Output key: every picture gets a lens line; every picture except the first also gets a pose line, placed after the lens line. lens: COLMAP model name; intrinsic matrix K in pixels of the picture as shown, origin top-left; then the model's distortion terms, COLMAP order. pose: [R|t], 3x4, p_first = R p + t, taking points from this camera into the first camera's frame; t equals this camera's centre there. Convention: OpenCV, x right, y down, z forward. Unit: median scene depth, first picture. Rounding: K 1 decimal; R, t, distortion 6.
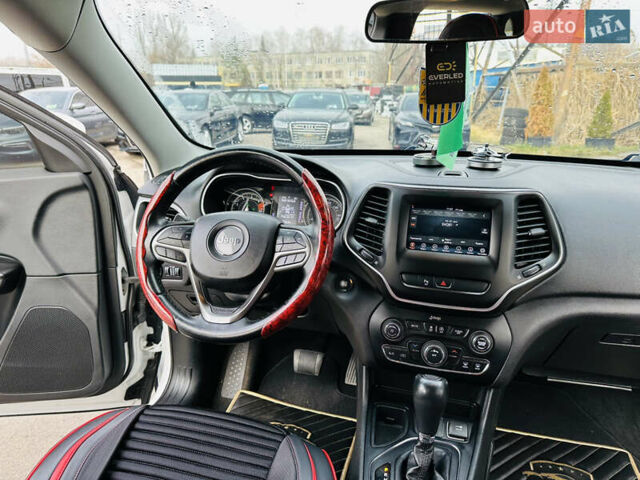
lens RADIAL K [[450.3, 0, 318.1], [0, 450.3, 246.8], [0, 0, 1]] dist [0.063213, -0.066315]
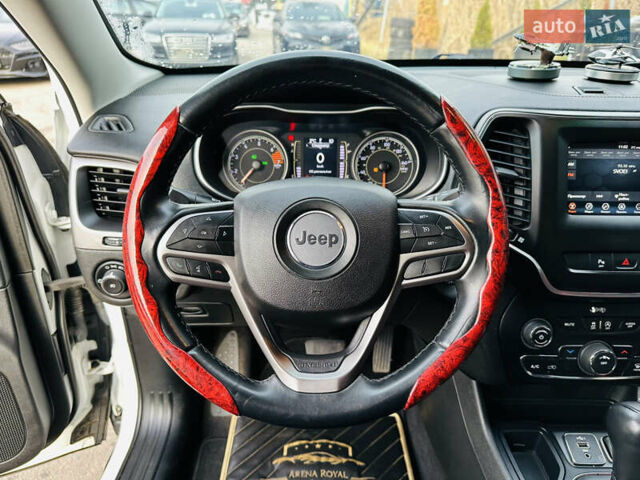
lens RADIAL K [[462.9, 0, 318.0], [0, 462.9, 247.0], [0, 0, 1]] dist [0.017460, -0.021073]
pose [[0.967232, -0.121298, 0.223043, -0.207564], [0.084380, 0.982135, 0.168201, -0.062832], [-0.239461, -0.143869, 0.960188, 0.304890]]
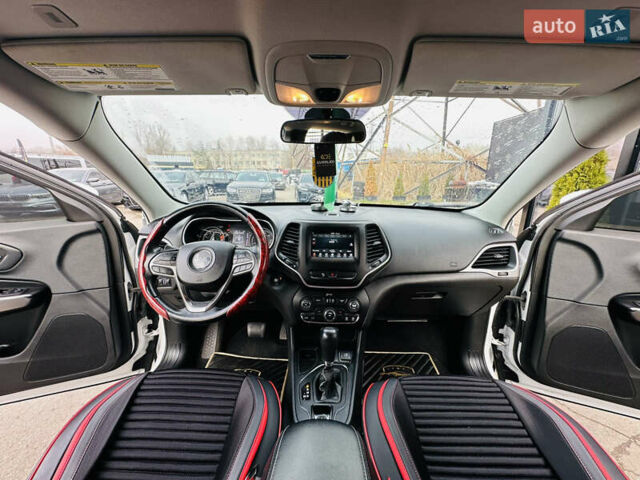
lens RADIAL K [[255.7, 0, 318.3], [0, 255.7, 241.3], [0, 0, 1]] dist [0.001436, 0.001817]
pose [[0.971187, -0.054022, 0.232113, -0.004054], [0.069193, 0.995932, -0.057719, 0.002898], [-0.228051, 0.072117, 0.970975, 0.012504]]
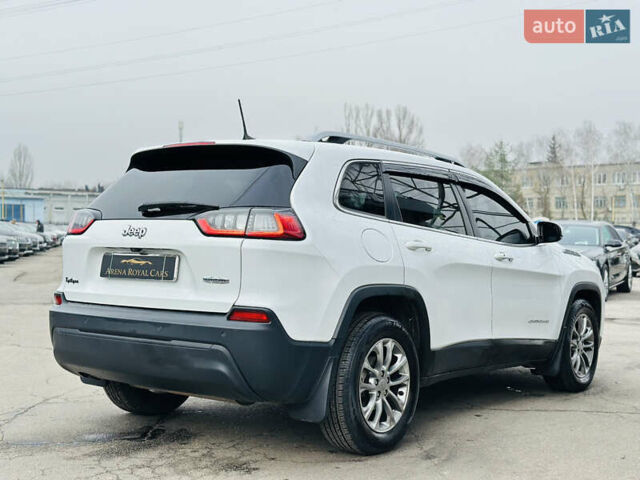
lens RADIAL K [[892.4, 0, 321.5], [0, 892.4, 240.8], [0, 0, 1]] dist [0.125862, 0.000000]
pose [[0.932335, 0.009115, -0.361481, 1.771600], [-0.121993, 0.949001, -0.290716, 1.811836], [0.340396, 0.315143, 0.885898, -4.882989]]
